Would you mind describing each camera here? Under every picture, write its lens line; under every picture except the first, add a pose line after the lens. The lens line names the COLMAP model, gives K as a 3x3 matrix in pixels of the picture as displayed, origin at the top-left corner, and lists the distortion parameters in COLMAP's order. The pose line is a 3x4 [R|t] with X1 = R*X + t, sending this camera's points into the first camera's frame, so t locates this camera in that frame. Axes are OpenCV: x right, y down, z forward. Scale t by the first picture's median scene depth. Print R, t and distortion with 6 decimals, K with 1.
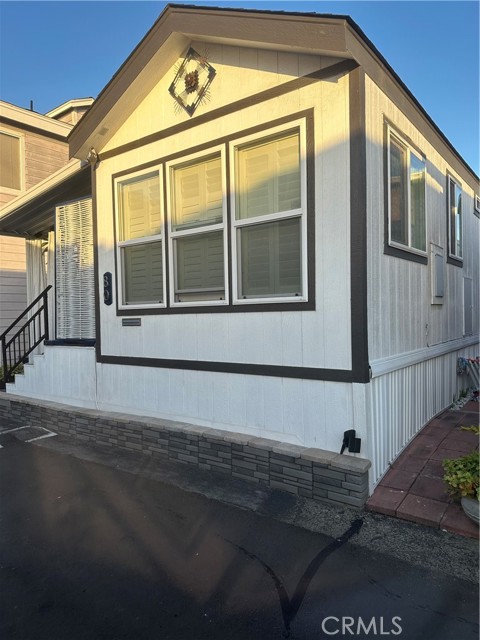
lens RADIAL K [[445.3, 0, 240.4], [0, 445.3, 317.2], [0, 0, 1]] dist [0.040373, -0.019031]
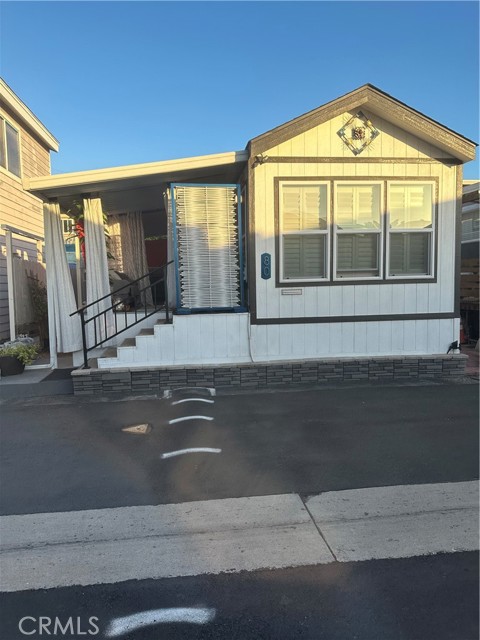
lens RADIAL K [[445.3, 0, 238.6], [0, 445.3, 326.8], [0, 0, 1]] dist [0.040373, -0.019031]
pose [[0.722931, -0.043132, 0.689573, -1.422096], [0.013181, 0.998729, 0.048652, 0.053996], [-0.690794, -0.026083, 0.722581, 0.146883]]
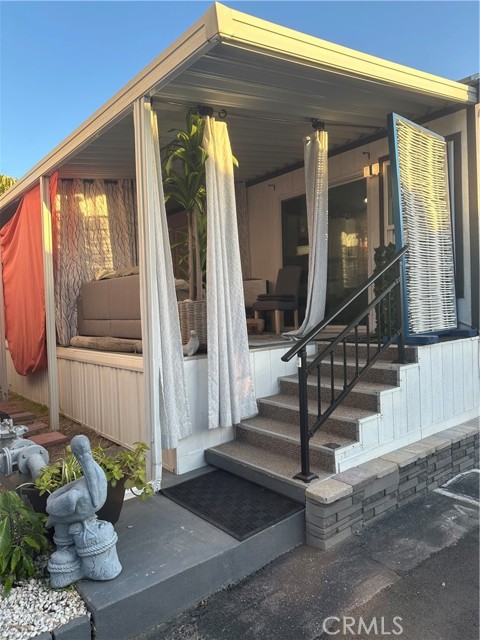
lens RADIAL K [[445.3, 0, 239.9], [0, 445.3, 317.3], [0, 0, 1]] dist [0.040373, -0.019031]
pose [[0.222261, 0.017145, 0.974836, -1.425001], [0.056582, 0.997933, -0.030452, 0.039819], [-0.973344, 0.061926, 0.220832, 1.447140]]
